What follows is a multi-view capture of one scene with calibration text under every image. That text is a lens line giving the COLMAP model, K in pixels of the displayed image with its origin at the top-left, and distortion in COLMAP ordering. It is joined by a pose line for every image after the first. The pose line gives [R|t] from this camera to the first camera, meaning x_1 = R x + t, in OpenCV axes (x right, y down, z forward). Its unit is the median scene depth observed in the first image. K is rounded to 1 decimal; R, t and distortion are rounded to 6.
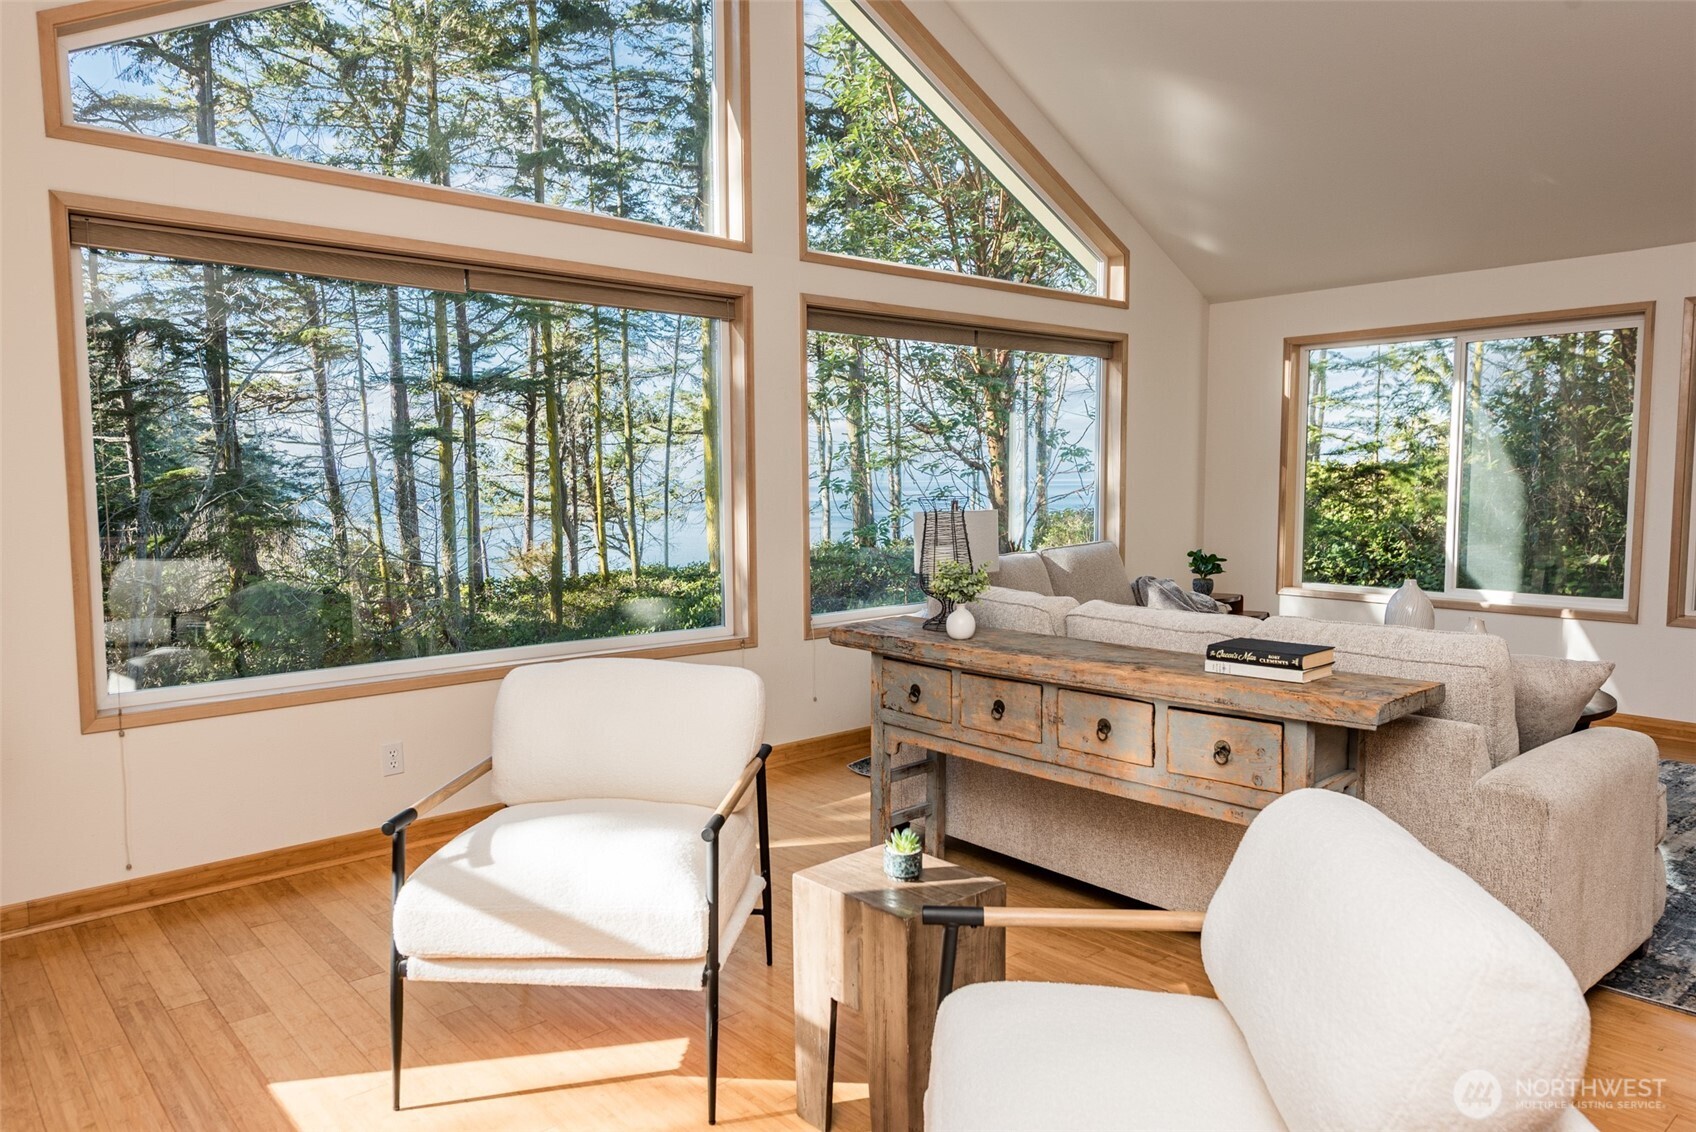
lens RADIAL K [[1130.5, 0, 849.5], [0, 1130.5, 557.5], [0, 0, 1]] dist [-0.029189, 0.001158]
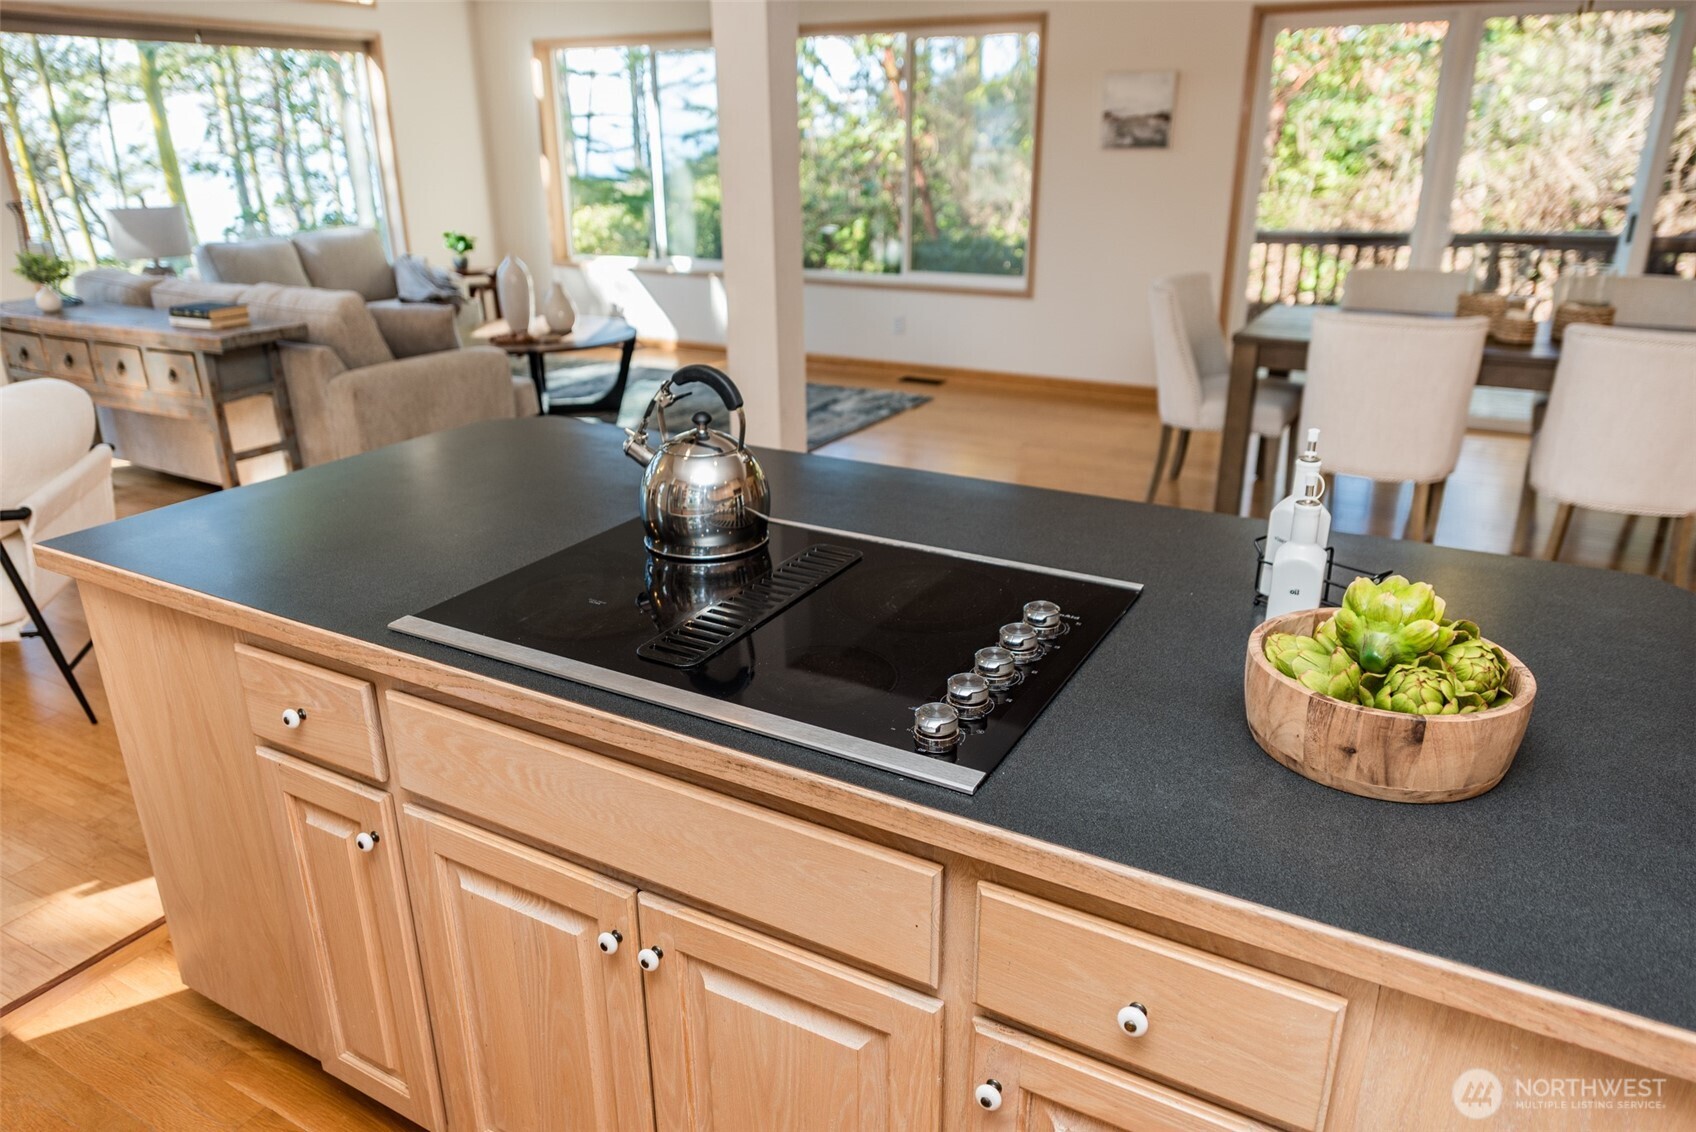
lens RADIAL K [[1130.5, 0, 838.3], [0, 1130.5, 564.1], [0, 0, 1]] dist [-0.029189, 0.001158]
pose [[0.939551, -0.114648, 0.322645, 0.304142], [0.018762, 0.958101, 0.285814, -0.001393], [-0.341895, -0.262483, 0.902336, -0.357776]]
